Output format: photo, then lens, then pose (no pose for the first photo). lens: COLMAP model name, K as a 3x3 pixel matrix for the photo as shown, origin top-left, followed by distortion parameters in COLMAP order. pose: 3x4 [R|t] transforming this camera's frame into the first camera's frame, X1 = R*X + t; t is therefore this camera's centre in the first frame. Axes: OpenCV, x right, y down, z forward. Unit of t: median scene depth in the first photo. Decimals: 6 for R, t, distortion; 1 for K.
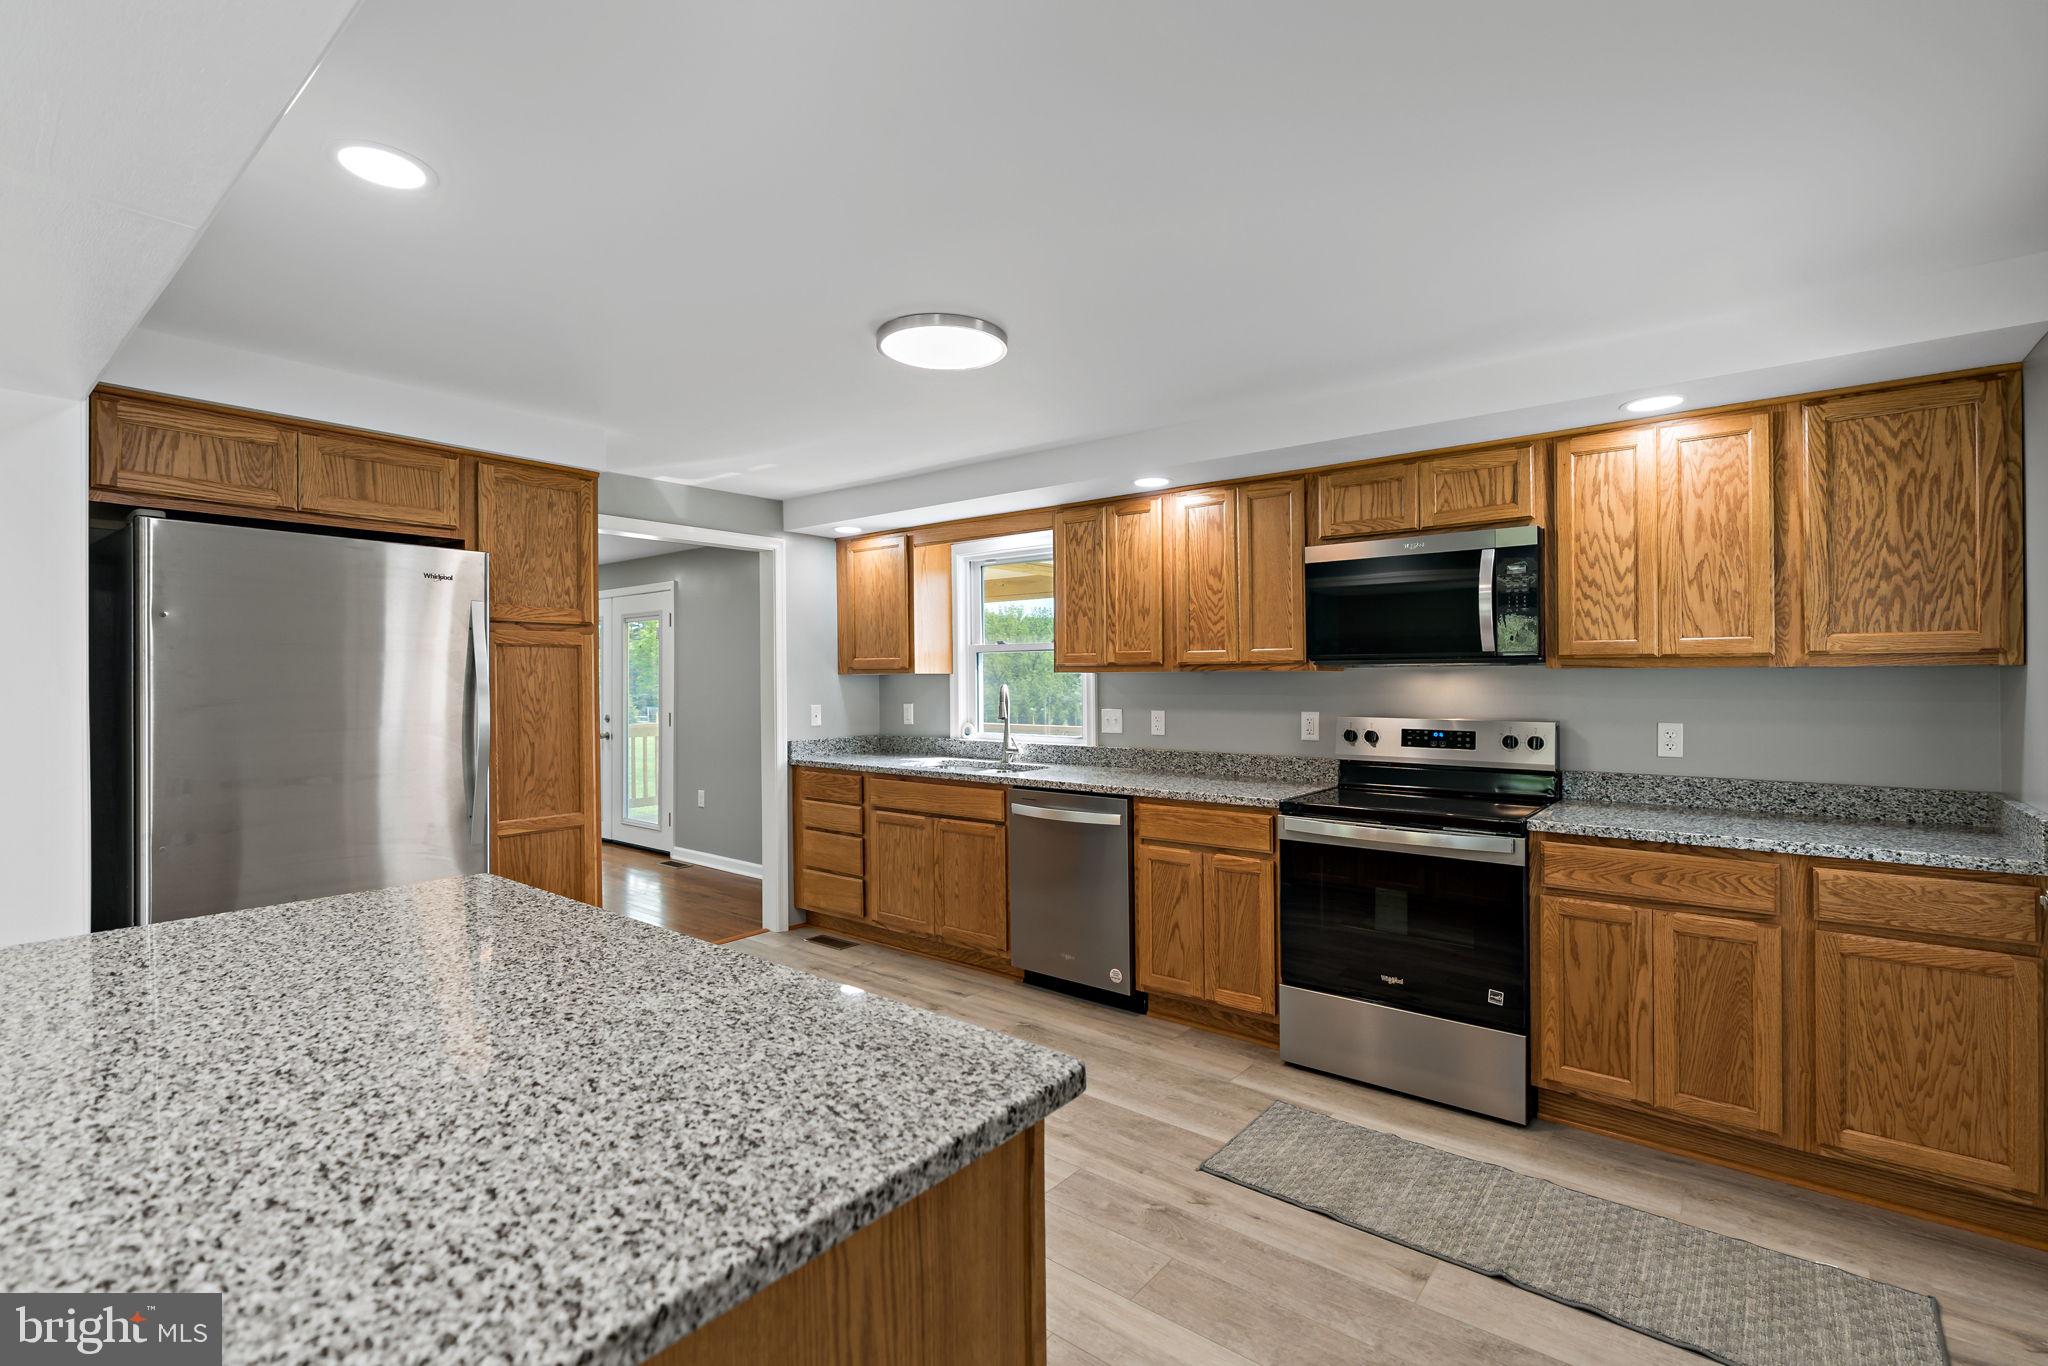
lens RADIAL K [[962.3, 0, 1005.4], [0, 962.3, 707.5], [0, 0, 1]] dist [-0.001027, -0.000076]
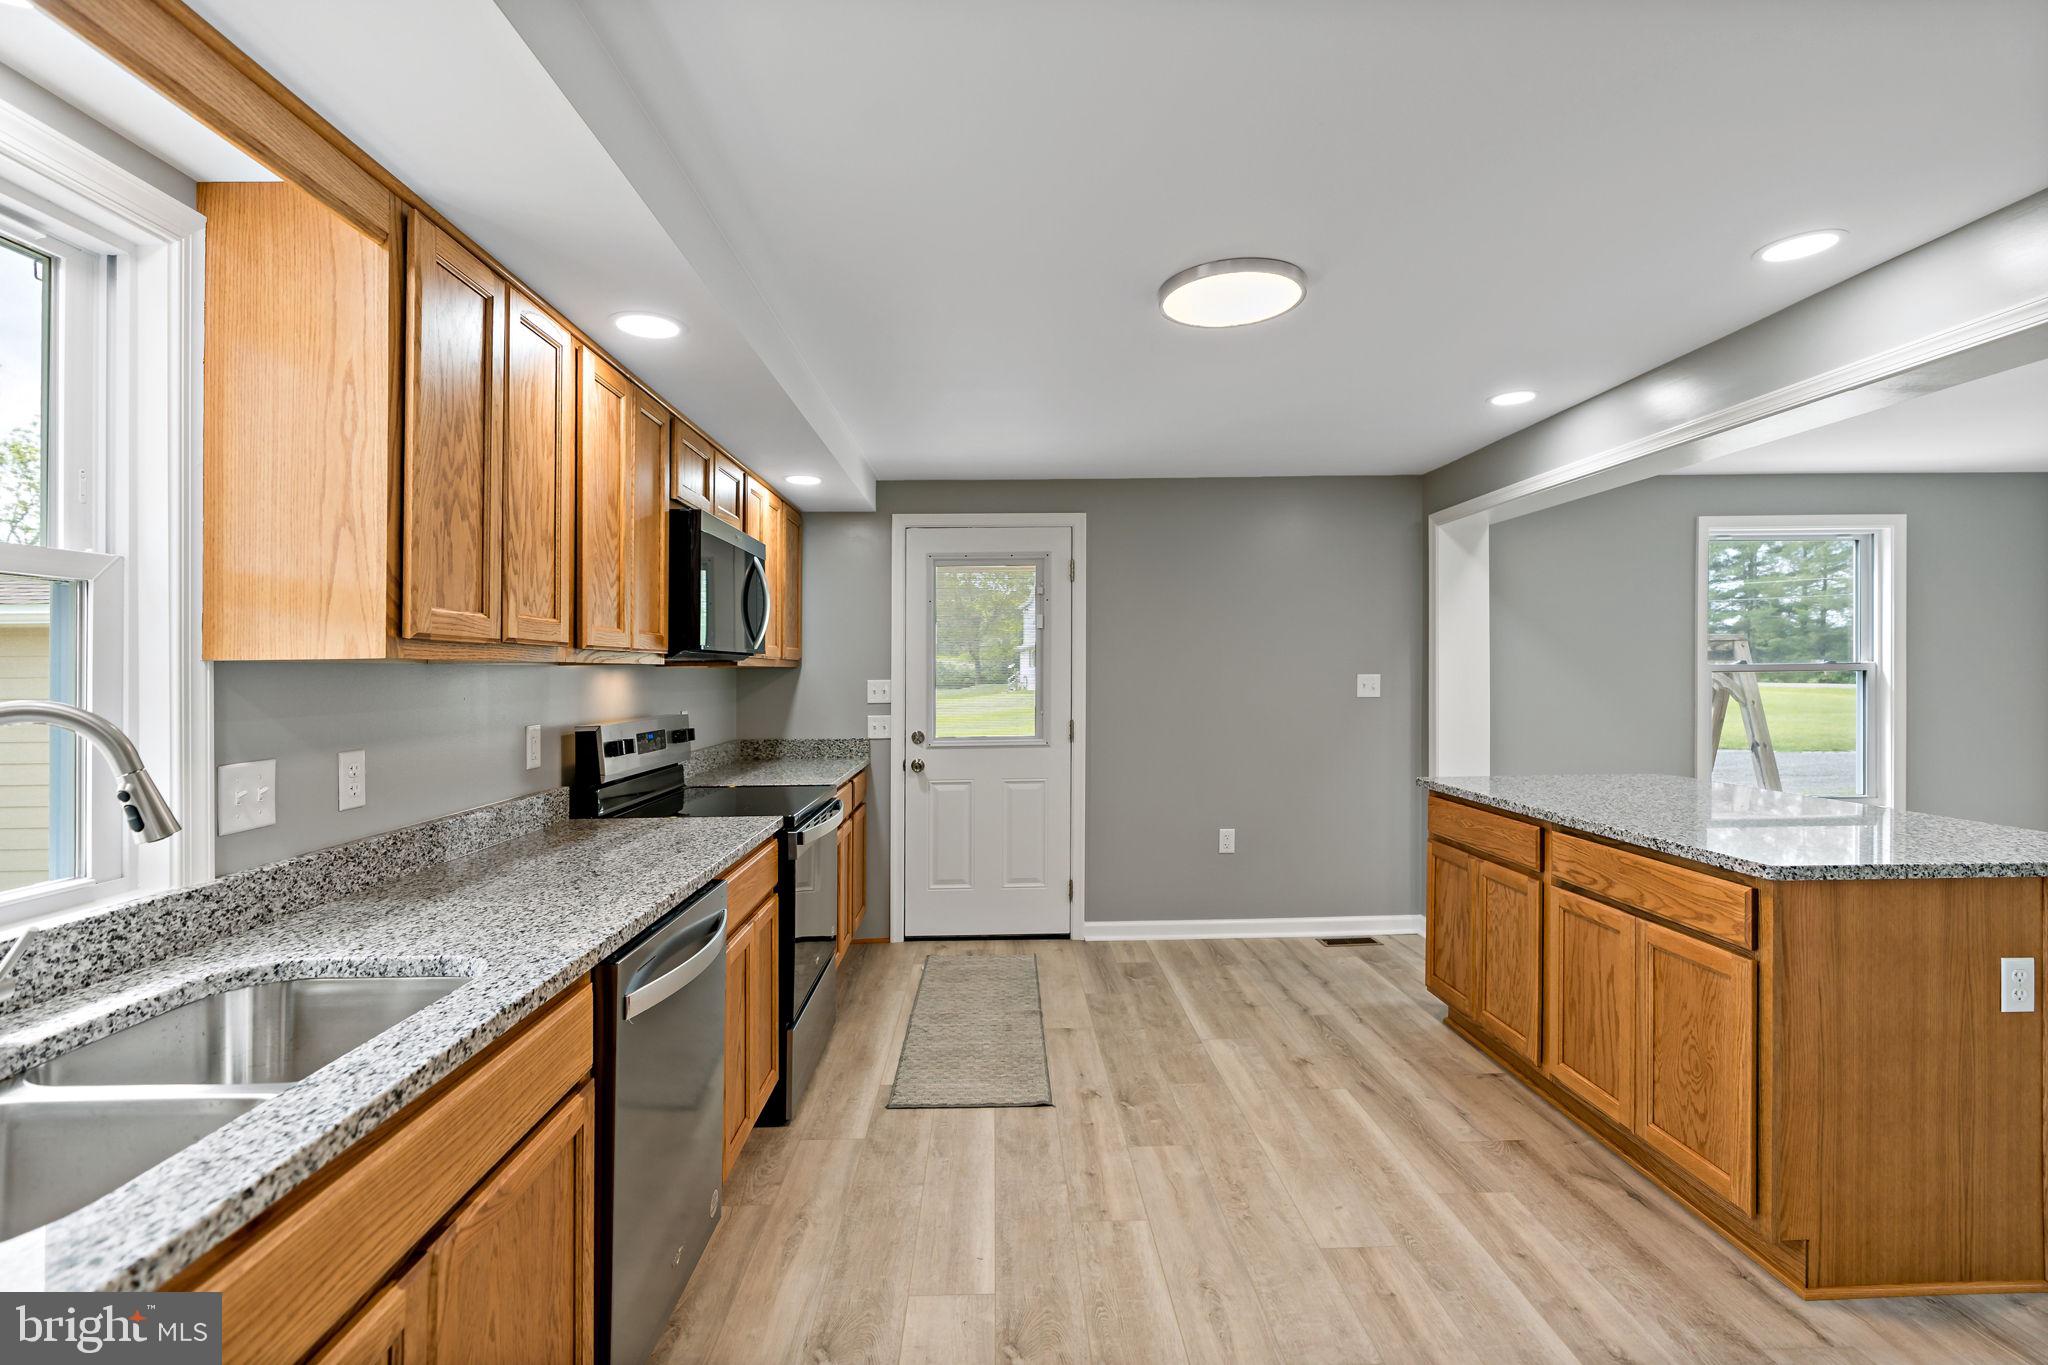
lens RADIAL K [[931.1, 0, 1031.7], [0, 931.1, 662.0], [0, 0, 1]] dist [-0.000755, 0.000257]
pose [[-0.675295, 0.019369, 0.737293, -0.422677], [0.038615, 0.999213, 0.009118, -0.034950], [-0.736536, 0.034627, -0.675511, 1.230188]]
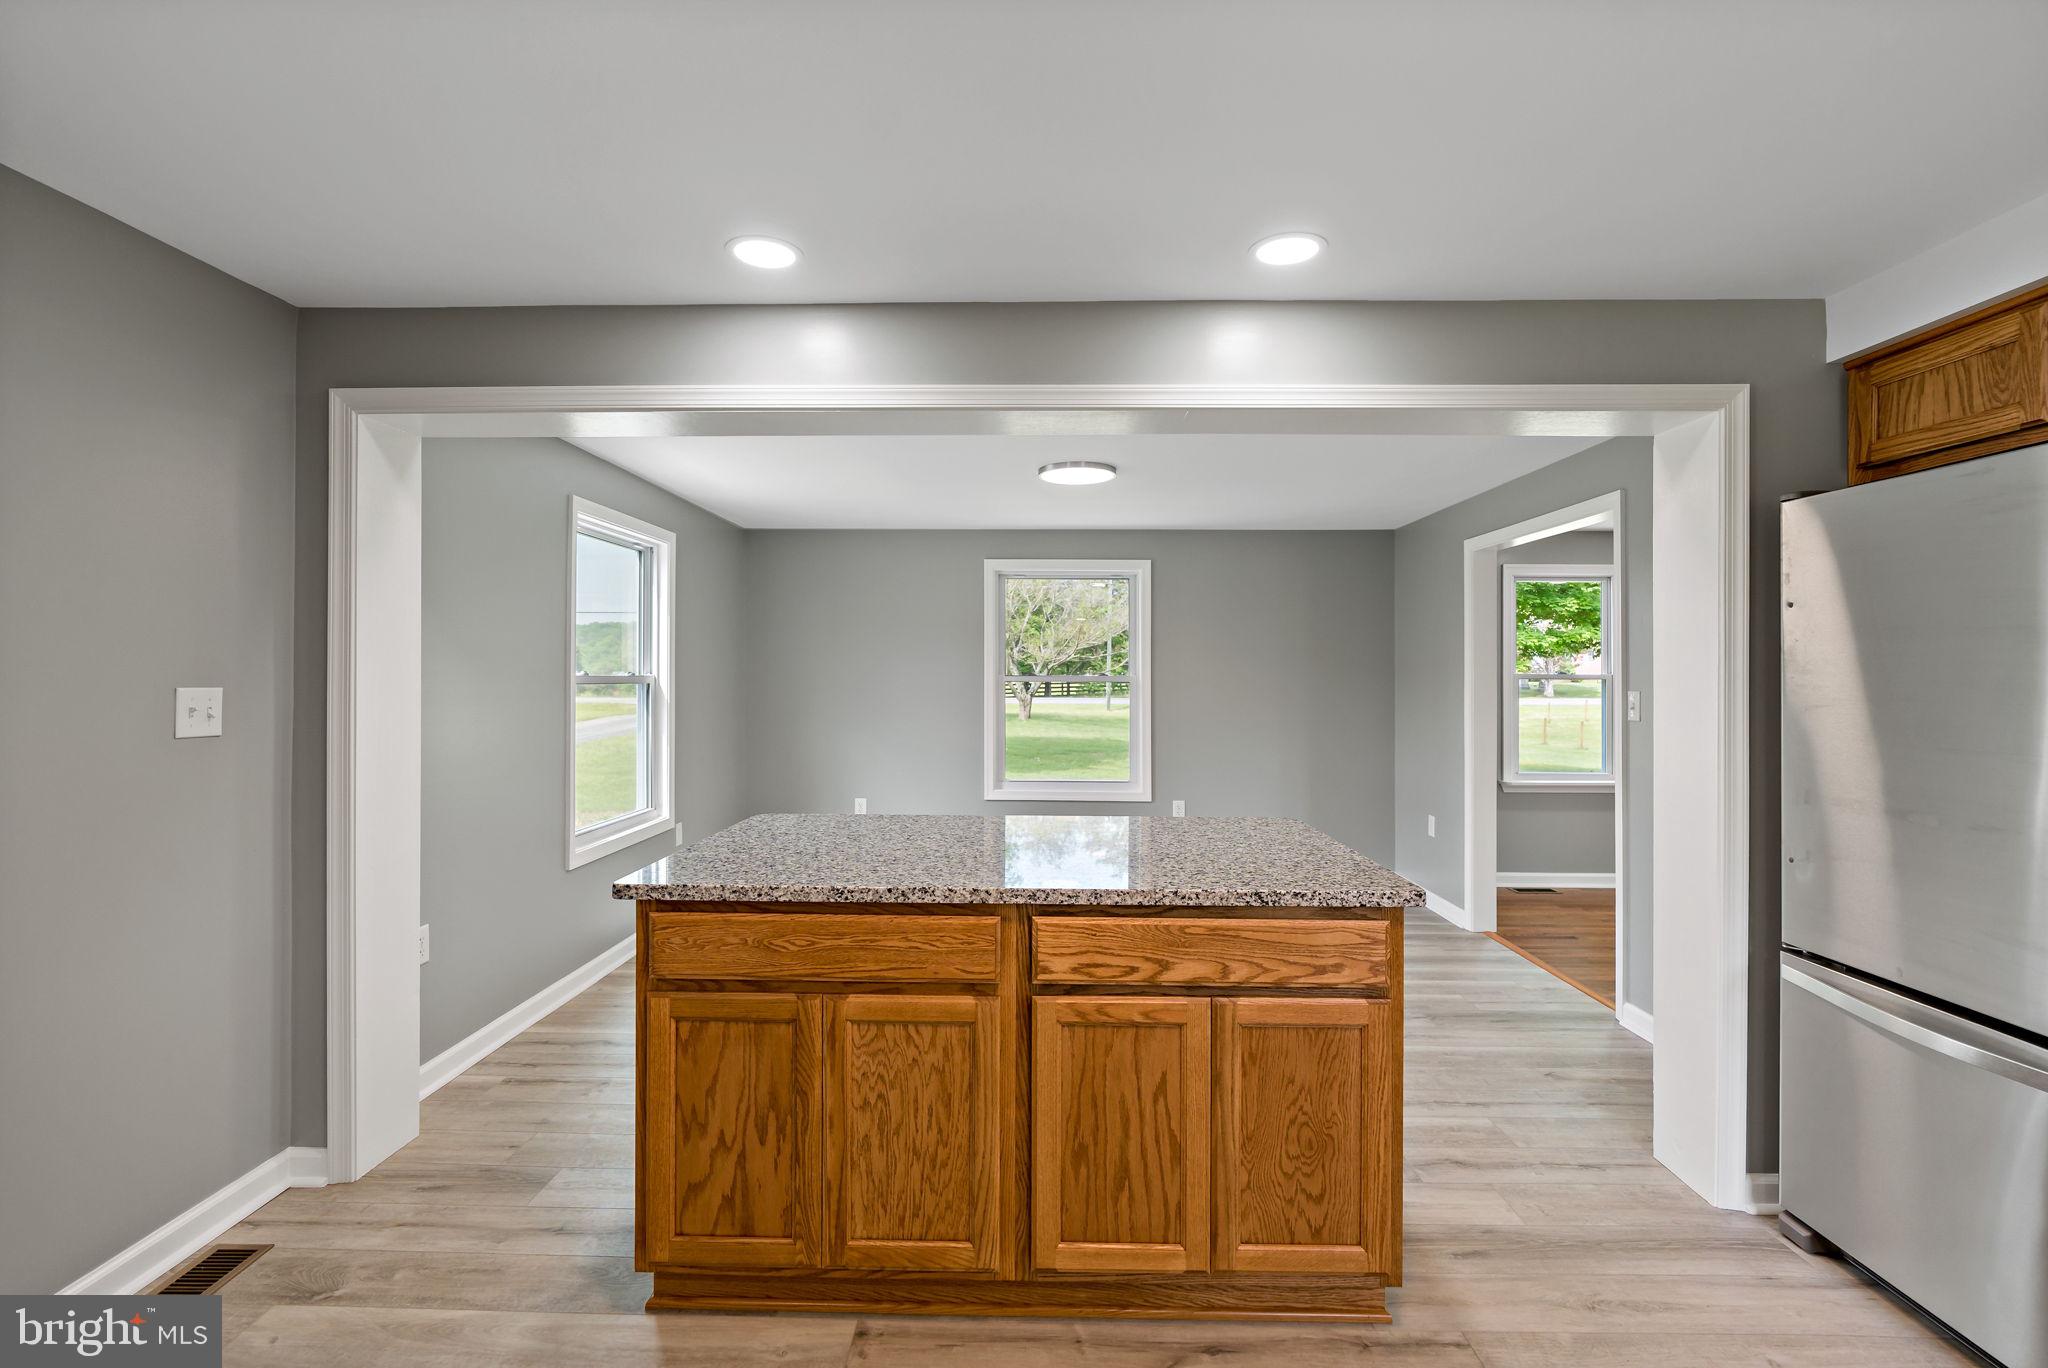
lens RADIAL K [[947.3, 0, 1031.4], [0, 947.3, 677.6], [0, 0, 1]] dist [-0.008157, 0.000321]
pose [[-0.779827, 0.002060, -0.625992, 0.166704], [-0.022143, 0.999278, 0.030874, -0.025724], [0.625603, 0.037938, -0.779218, 0.834407]]
